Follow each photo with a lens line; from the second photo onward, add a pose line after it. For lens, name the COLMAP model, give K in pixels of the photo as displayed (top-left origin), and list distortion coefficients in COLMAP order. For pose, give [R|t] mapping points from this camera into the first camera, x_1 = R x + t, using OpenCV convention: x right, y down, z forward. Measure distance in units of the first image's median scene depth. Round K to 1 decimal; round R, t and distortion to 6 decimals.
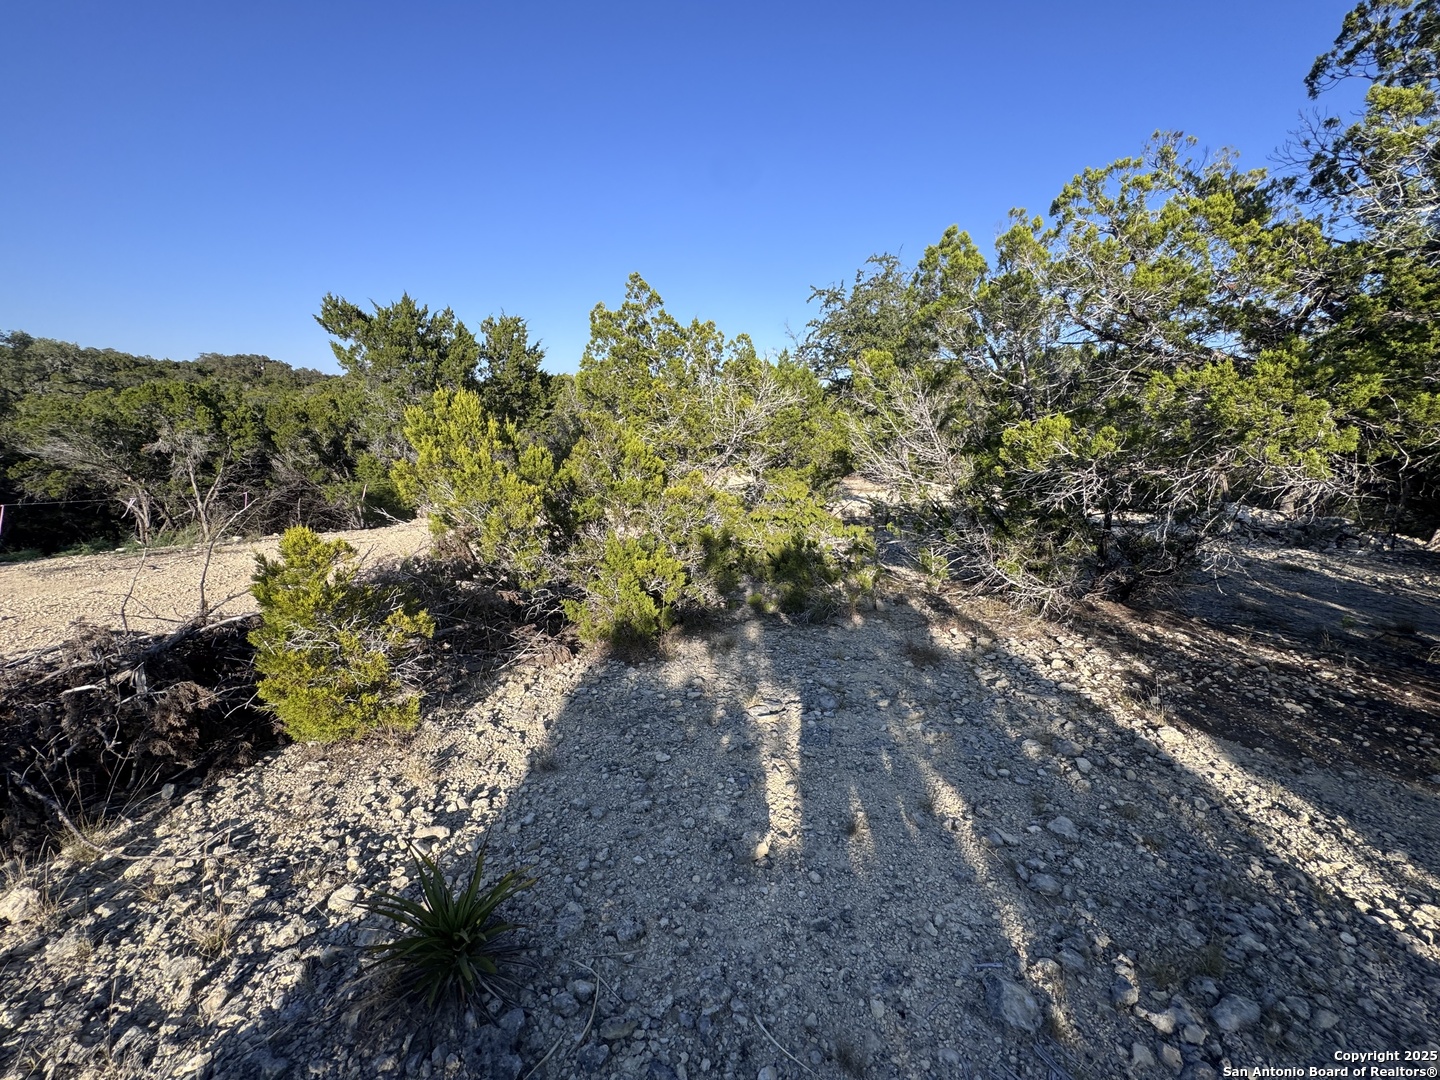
lens RADIAL K [[579.2, 0, 713.6], [0, 579.2, 540.5], [0, 0, 1]] dist [-0.003196, 0.000951]
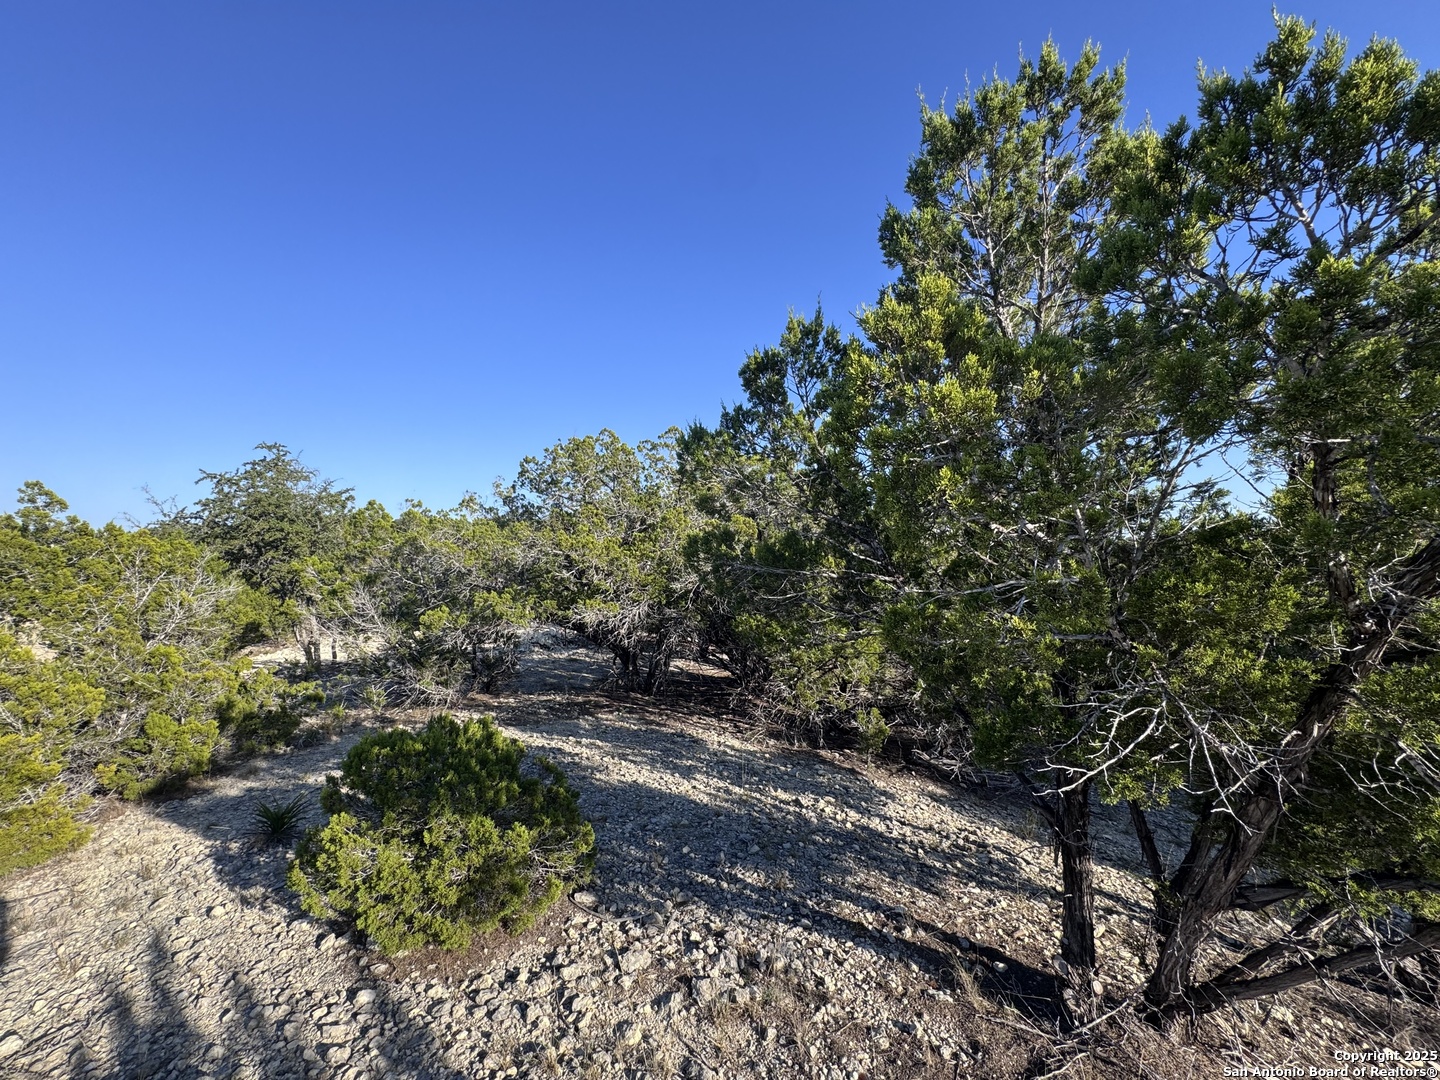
lens RADIAL K [[579.2, 0, 721.7], [0, 579.2, 539.0], [0, 0, 1]] dist [-0.003196, 0.000951]
pose [[0.552736, 0.008148, 0.833317, -0.447400], [0.191728, 0.971885, -0.136675, 0.026029], [-0.811002, 0.235315, 0.535633, -0.751152]]
